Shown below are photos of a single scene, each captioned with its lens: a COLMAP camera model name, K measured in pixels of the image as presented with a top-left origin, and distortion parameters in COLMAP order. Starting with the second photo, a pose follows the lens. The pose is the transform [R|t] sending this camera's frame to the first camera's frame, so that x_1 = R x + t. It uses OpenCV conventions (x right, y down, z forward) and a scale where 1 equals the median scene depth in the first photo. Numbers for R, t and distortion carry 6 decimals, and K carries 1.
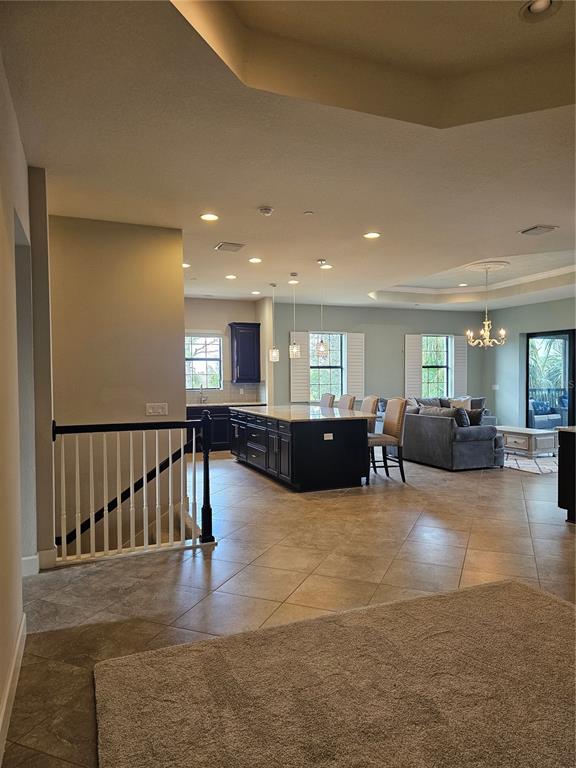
lens RADIAL K [[507.0, 0, 286.1], [0, 507.0, 386.2], [0, 0, 1]] dist [0.127420, -0.221299]
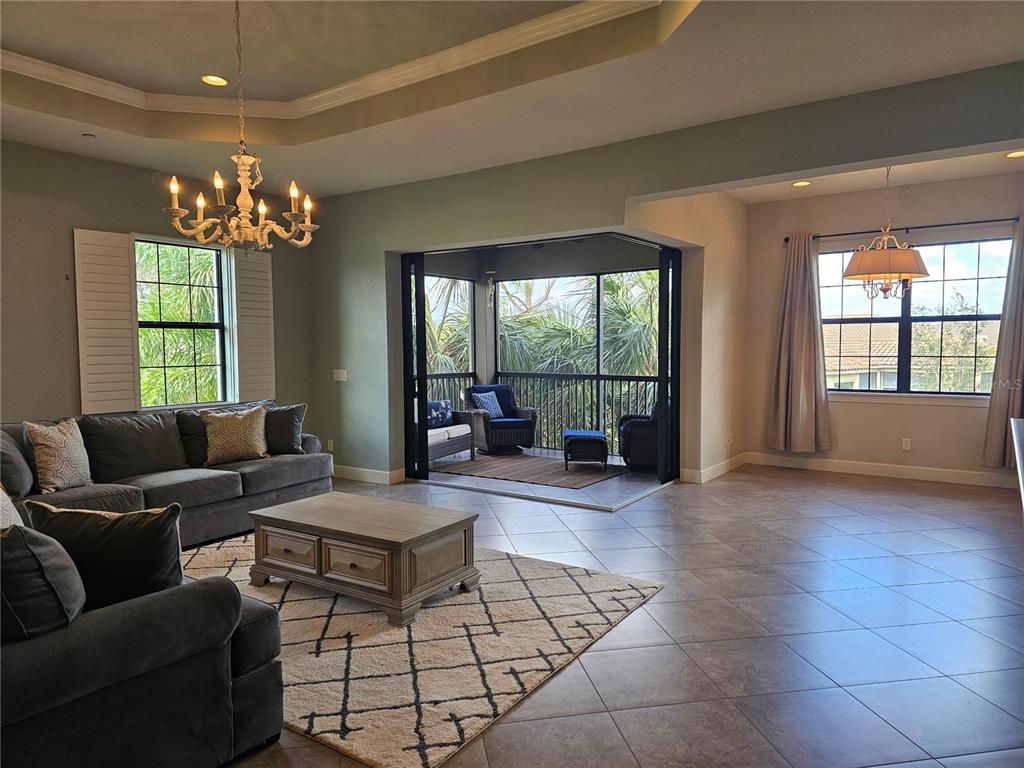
lens RADIAL K [[683.6, 0, 515.3], [0, 683.6, 387.2], [0, 0, 1]] dist [0.069699, -0.066461]
pose [[0.843337, -0.030773, 0.536503, 0.333626], [0.011069, 0.999142, 0.039909, -0.014668], [-0.537271, -0.027718, 0.842954, 0.653087]]
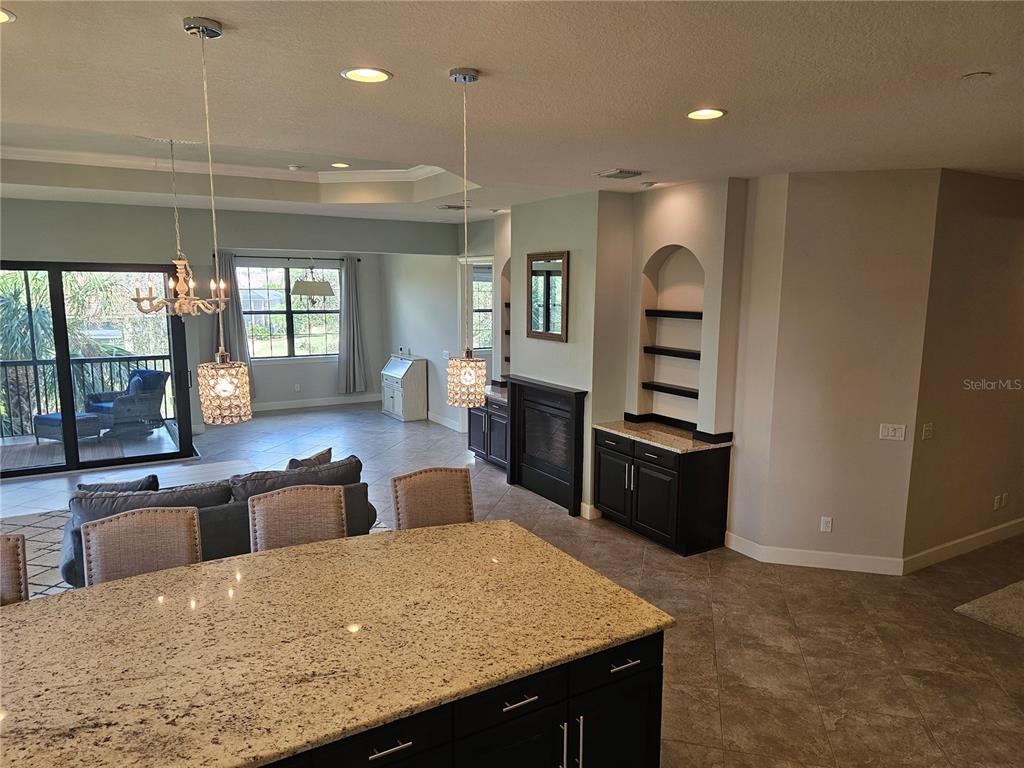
lens RADIAL K [[683.6, 0, 515.3], [0, 683.6, 387.2], [0, 0, 1]] dist [0.069699, -0.066461]
pose [[-0.151678, -0.141677, 0.978224, -0.283463], [0.016312, 0.989181, 0.145793, -0.106194], [-0.988295, 0.038070, -0.147726, 0.869207]]
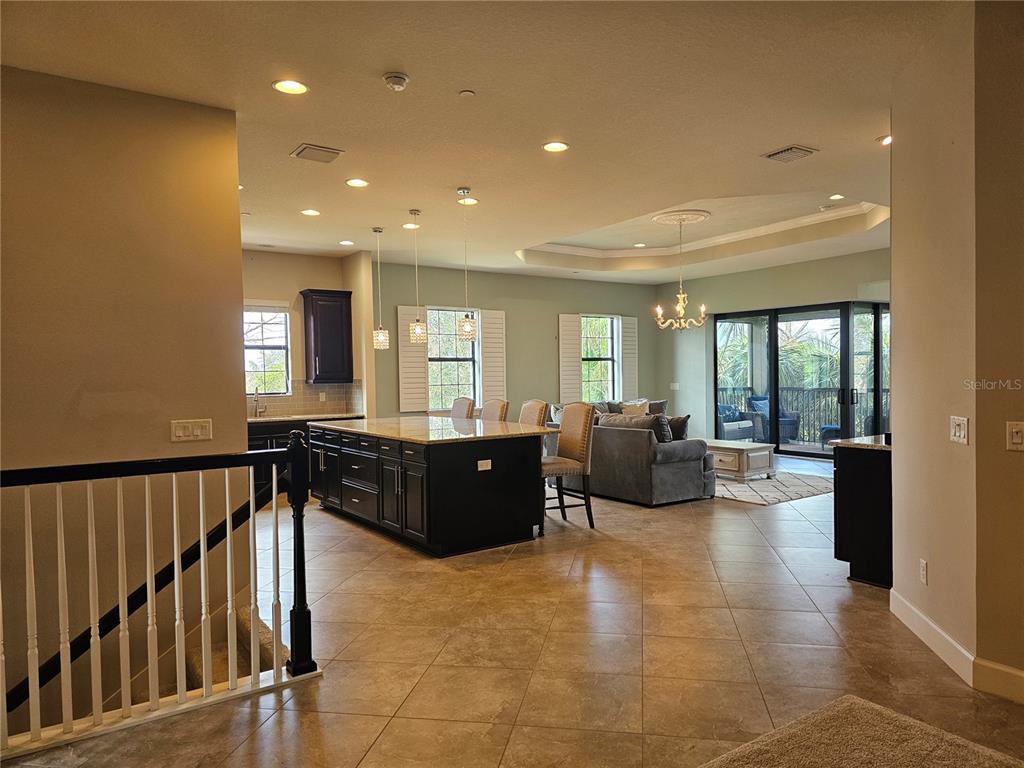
lens RADIAL K [[683.6, 0, 515.3], [0, 683.6, 387.2], [0, 0, 1]] dist [0.069699, -0.066461]
pose [[0.976612, -0.012267, 0.214660, -0.046807], [0.013073, 0.999912, -0.002332, 0.003694], [-0.214612, 0.005084, 0.976686, 0.126031]]
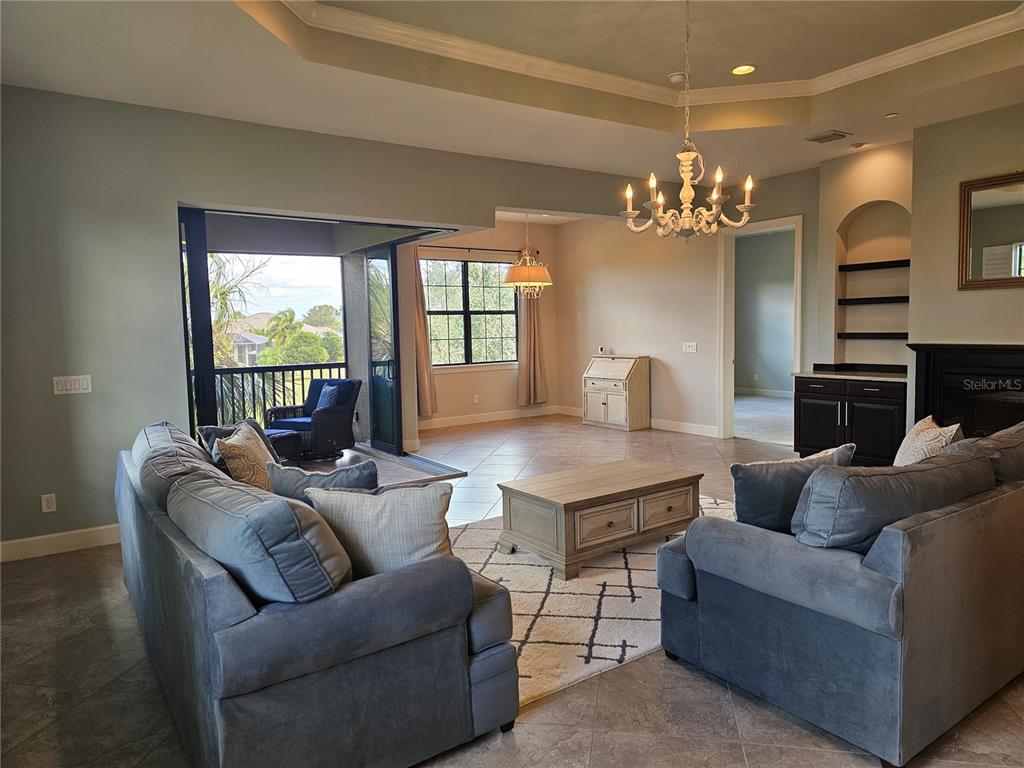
lens RADIAL K [[683.6, 0, 515.3], [0, 683.6, 387.2], [0, 0, 1]] dist [0.069699, -0.066461]
pose [[-0.222413, -0.072166, 0.972278, 0.000351], [0.047995, 0.995237, 0.084849, -0.025769], [-0.973770, 0.065536, -0.217890, 1.300662]]
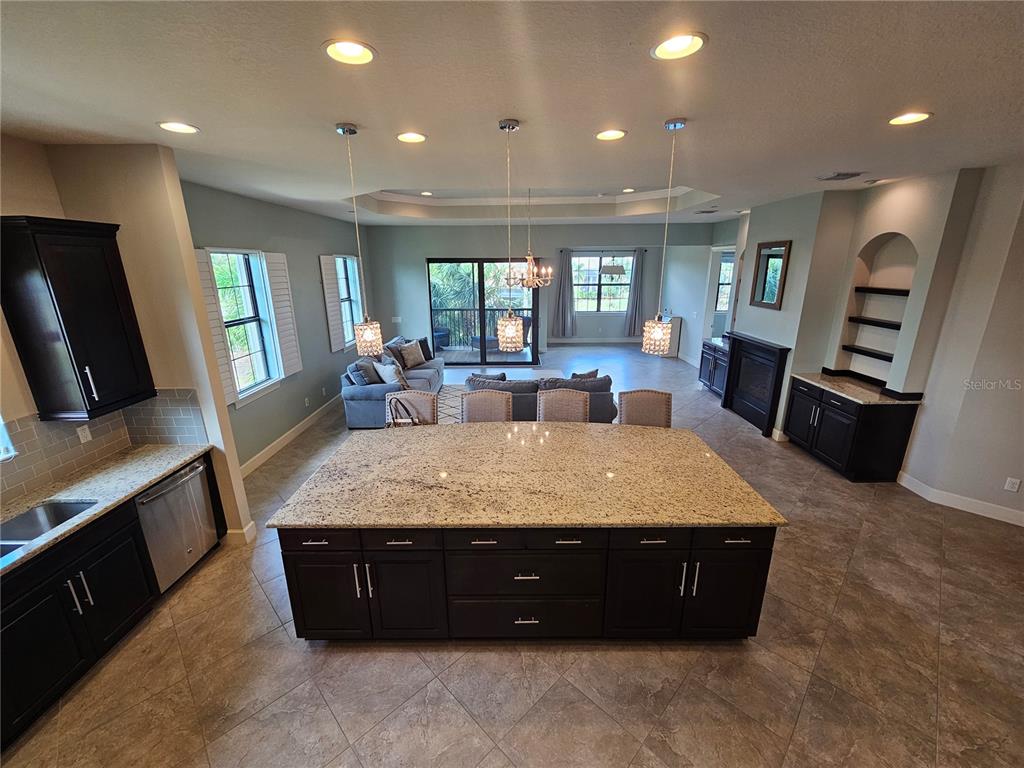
lens RADIAL K [[421.0, 0, 515.4], [0, 421.0, 384.7], [0, 0, 1]] dist [-0.001449, 0.000684]
pose [[0.378559, -0.249598, 0.891288, -0.279781], [0.024849, 0.965347, 0.259783, -0.110207], [-0.925243, -0.076195, 0.371643, 0.819374]]
